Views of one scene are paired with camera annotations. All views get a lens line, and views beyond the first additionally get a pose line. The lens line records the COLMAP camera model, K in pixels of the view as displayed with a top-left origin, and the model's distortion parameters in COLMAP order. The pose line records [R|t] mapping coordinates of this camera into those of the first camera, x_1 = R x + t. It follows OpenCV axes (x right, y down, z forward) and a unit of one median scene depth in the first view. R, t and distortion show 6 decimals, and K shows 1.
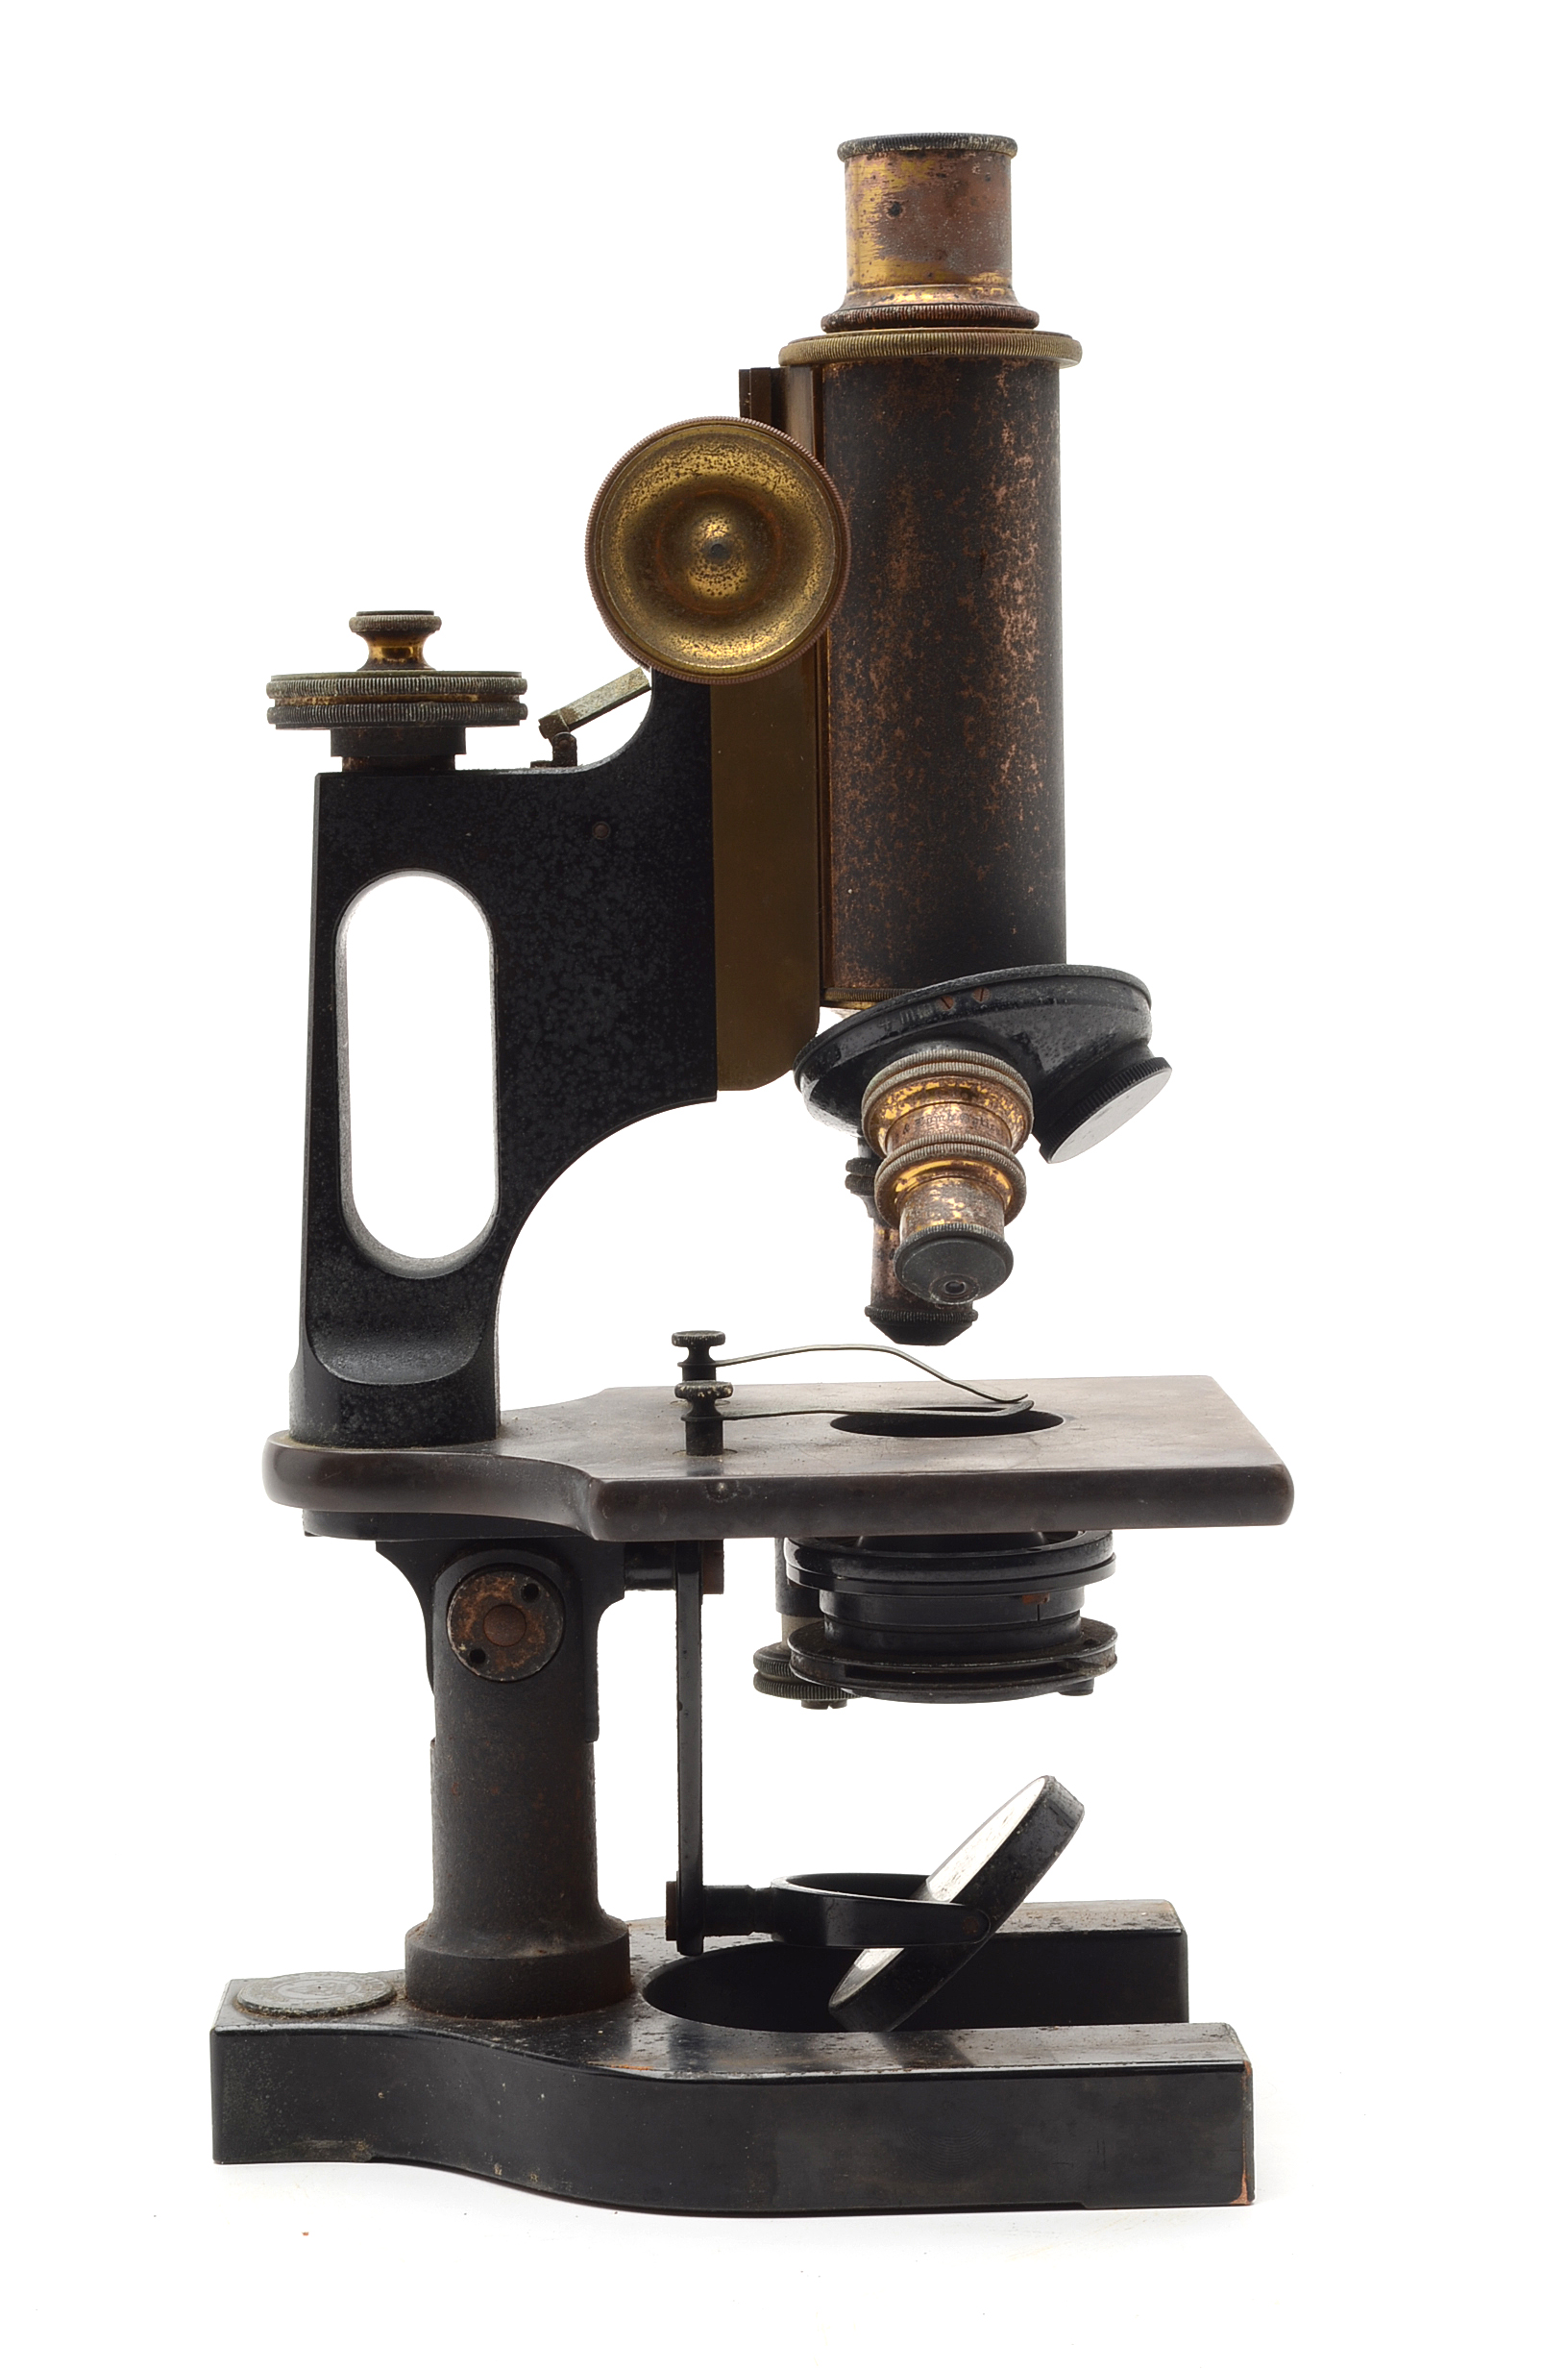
lens RADIAL K [[4869.1, 0, 784.0], [0, 4869.1, 1184.0], [0, 0, 1]] dist [0.015084, 0.122077]
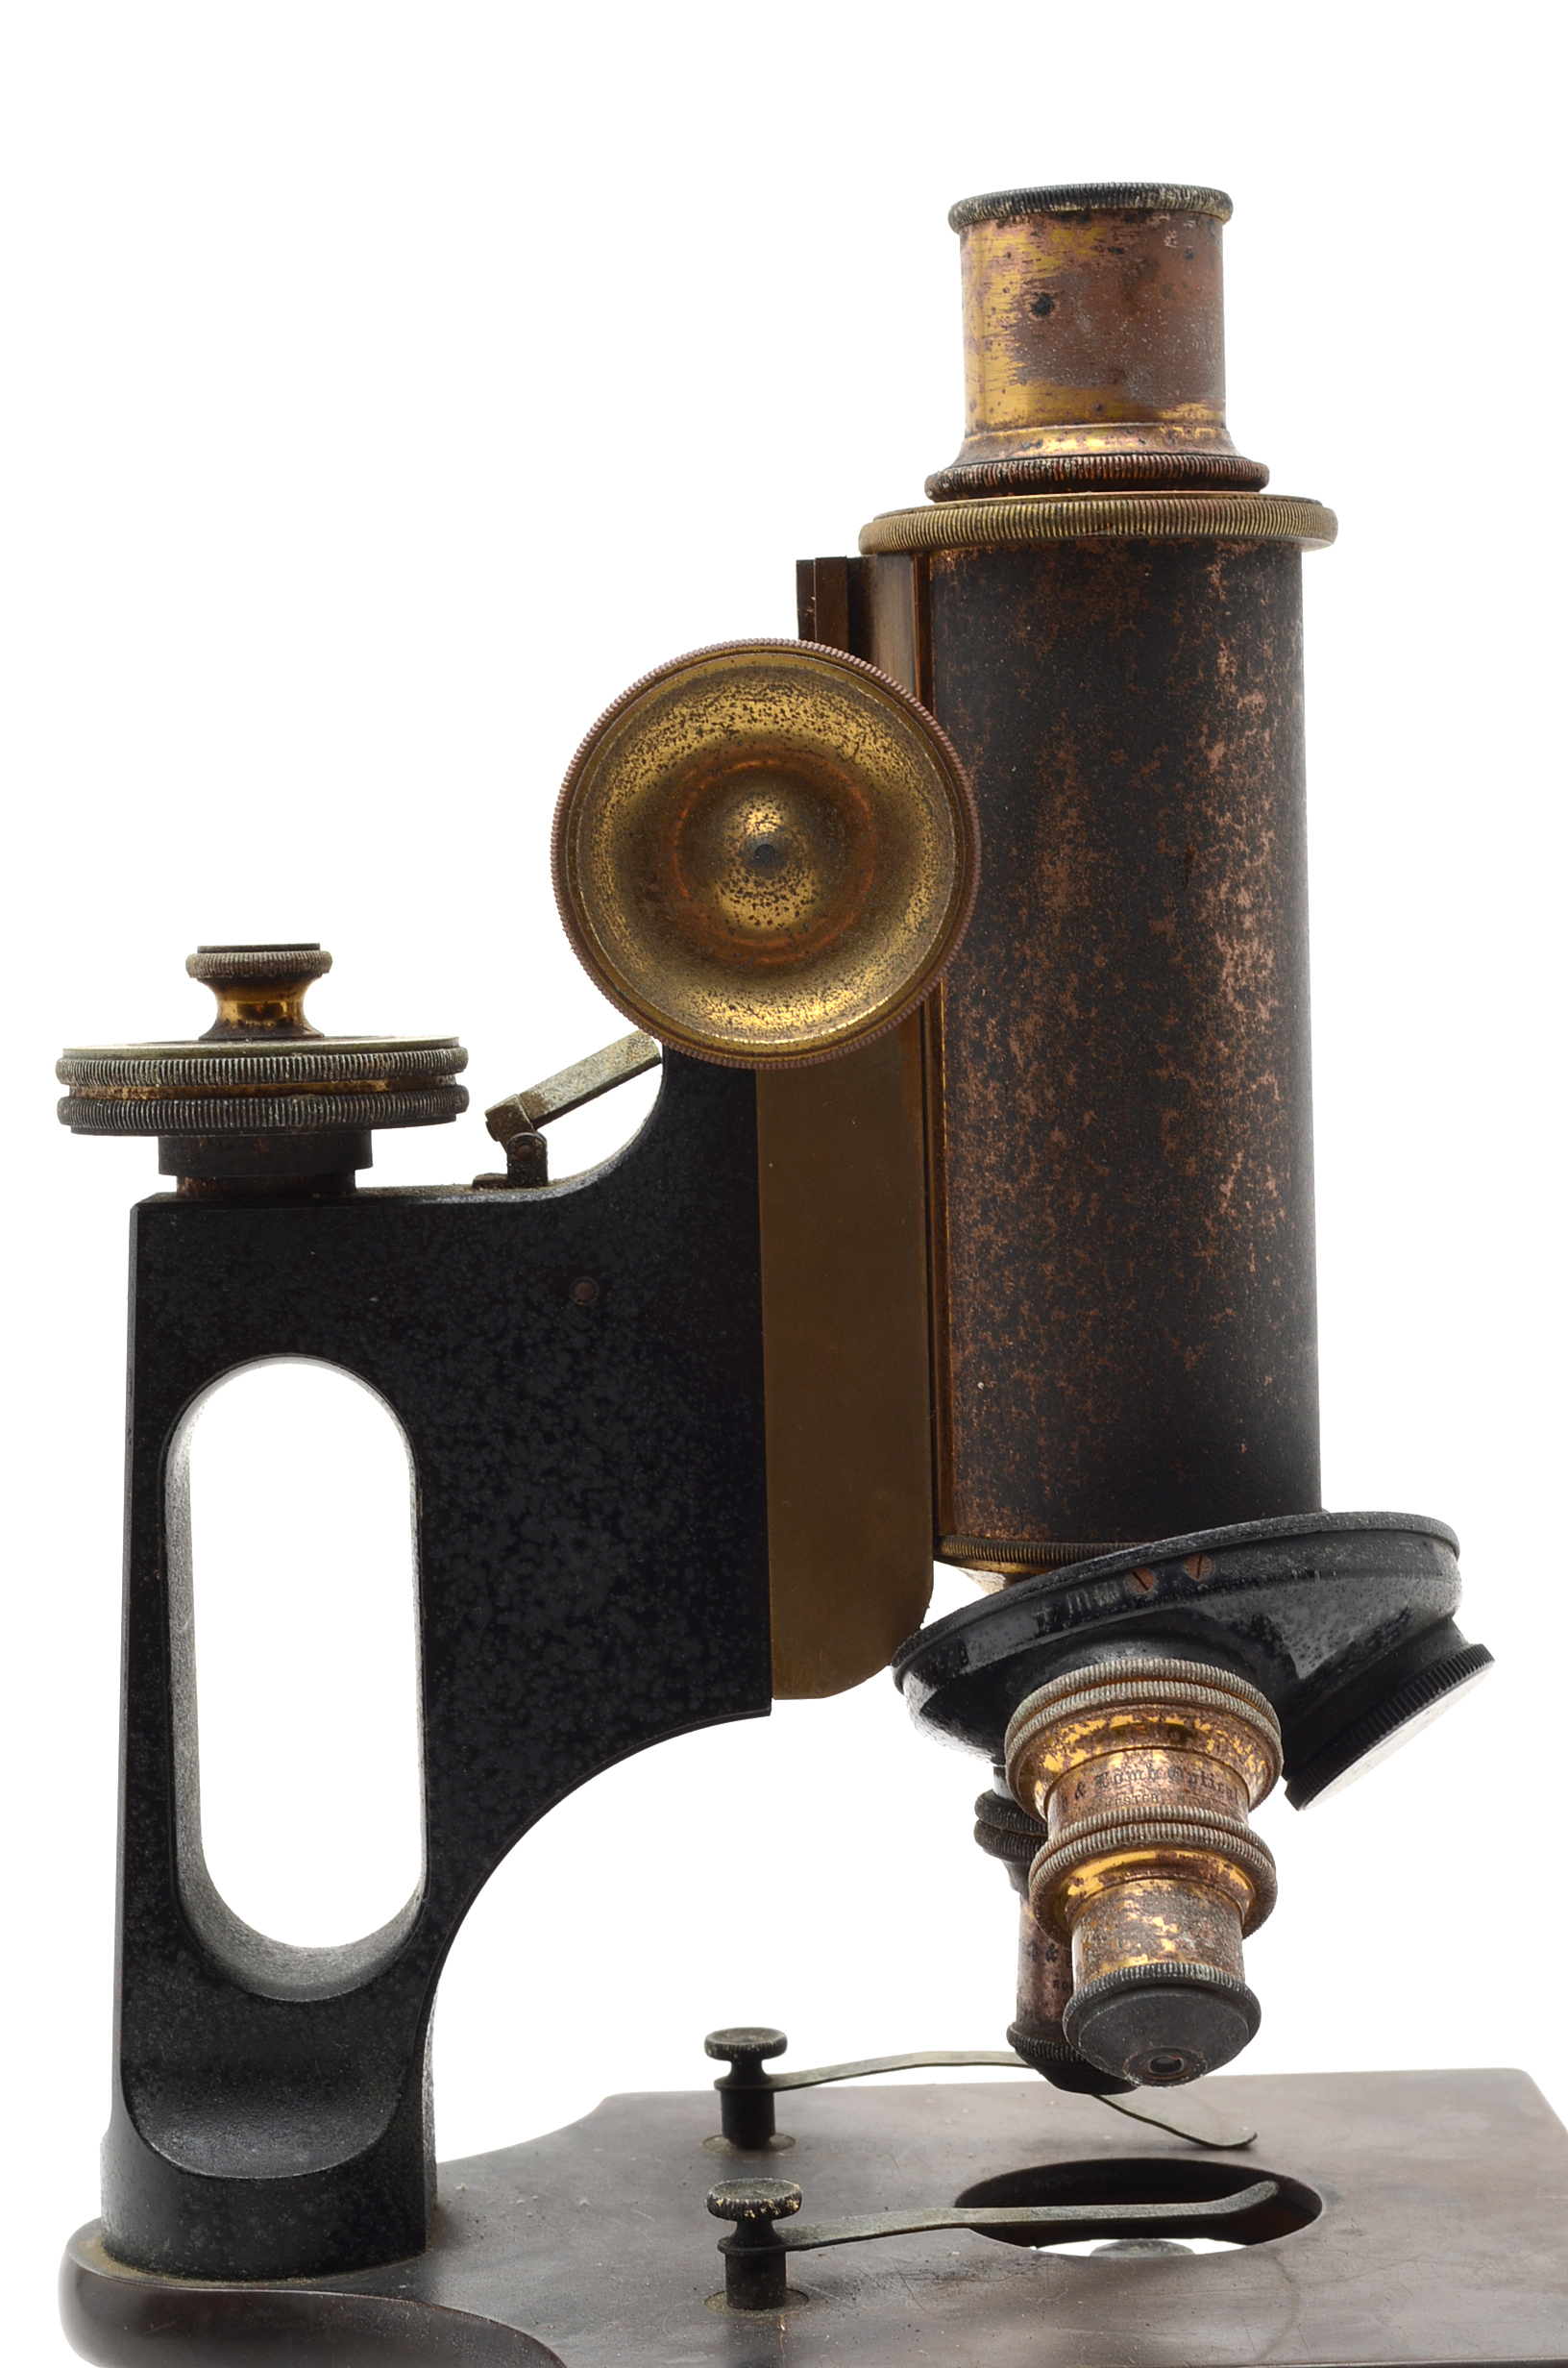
lens RADIAL K [[4869.1, 0, 784.0], [0, 4869.1, 1184.0], [0, 0, 1]] dist [0.015084, 0.122077]
pose [[0.999899, -0.008917, -0.011056, -0.004608], [0.008603, 0.999567, -0.028148, -0.068513], [0.011302, 0.028050, 0.999543, 0.370393]]
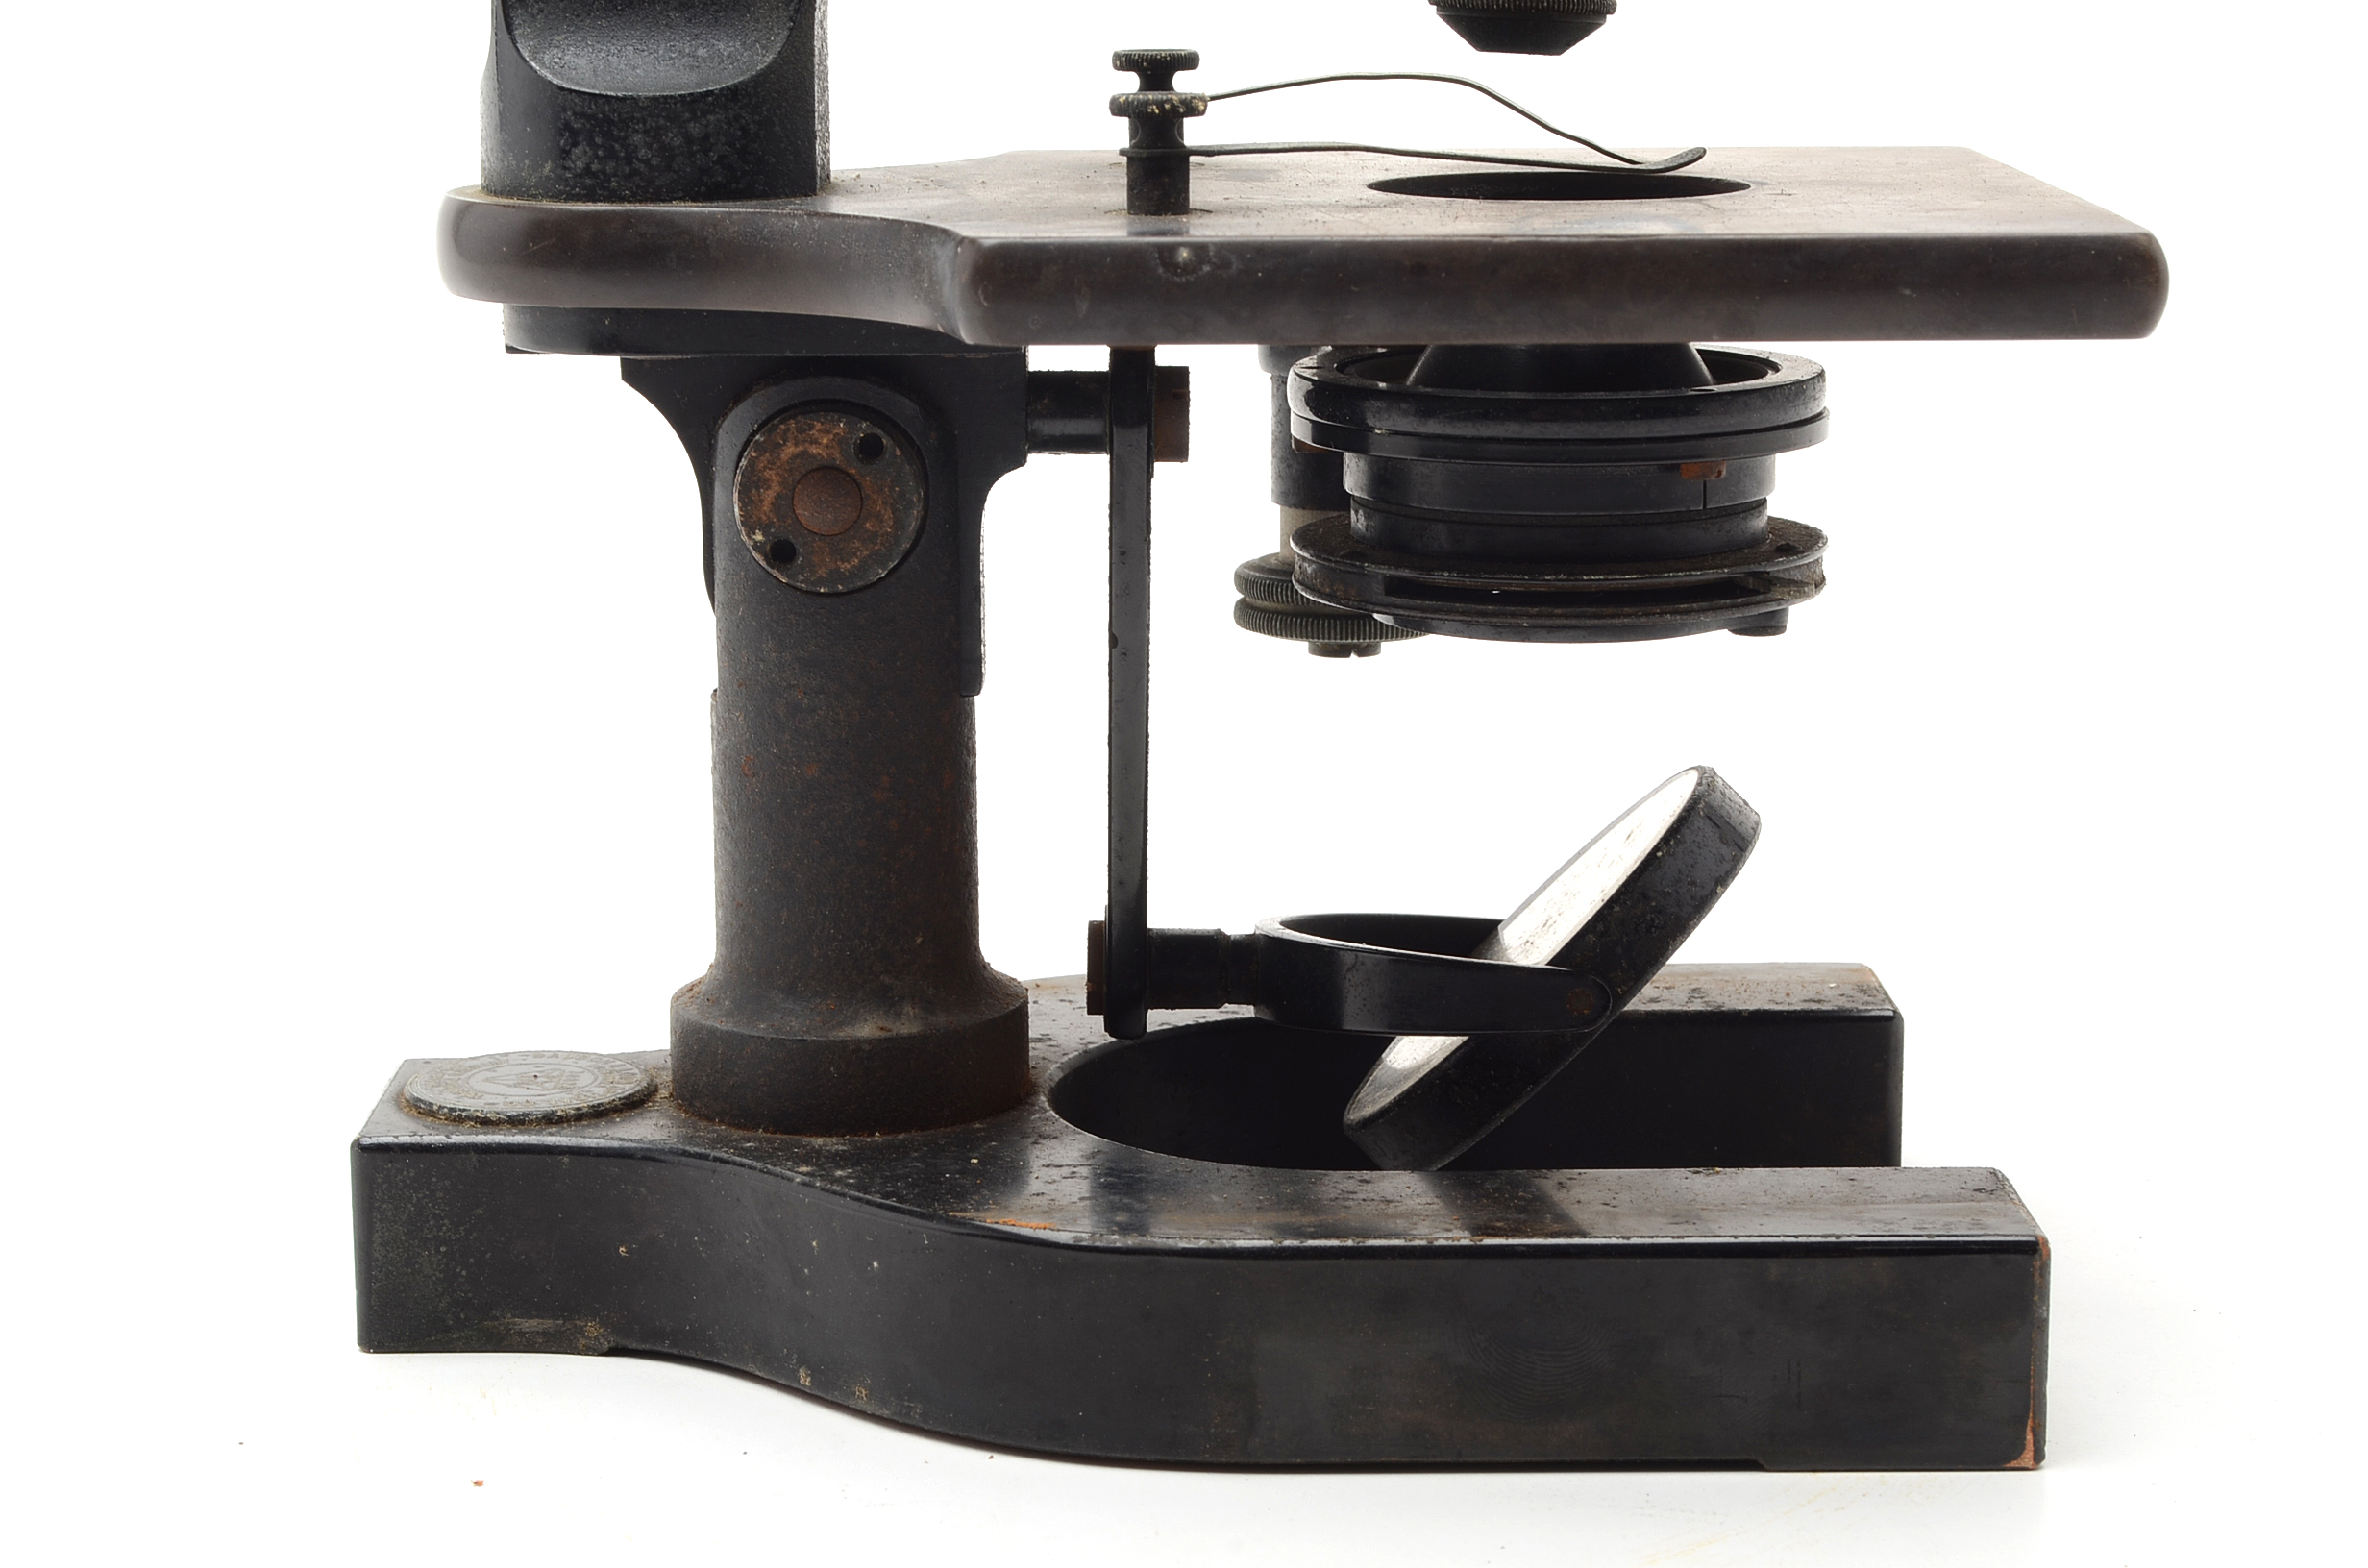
lens RADIAL K [[4869.1, 0, 1180.8], [0, 4869.1, 827.9], [0, 0, 1]] dist [0.015084, 0.122077]
pose [[0.999653, 0.019612, -0.017597, -0.001535], [-0.017285, 0.992155, 0.123813, 0.055349], [0.019888, -0.123466, 0.992150, 0.393488]]
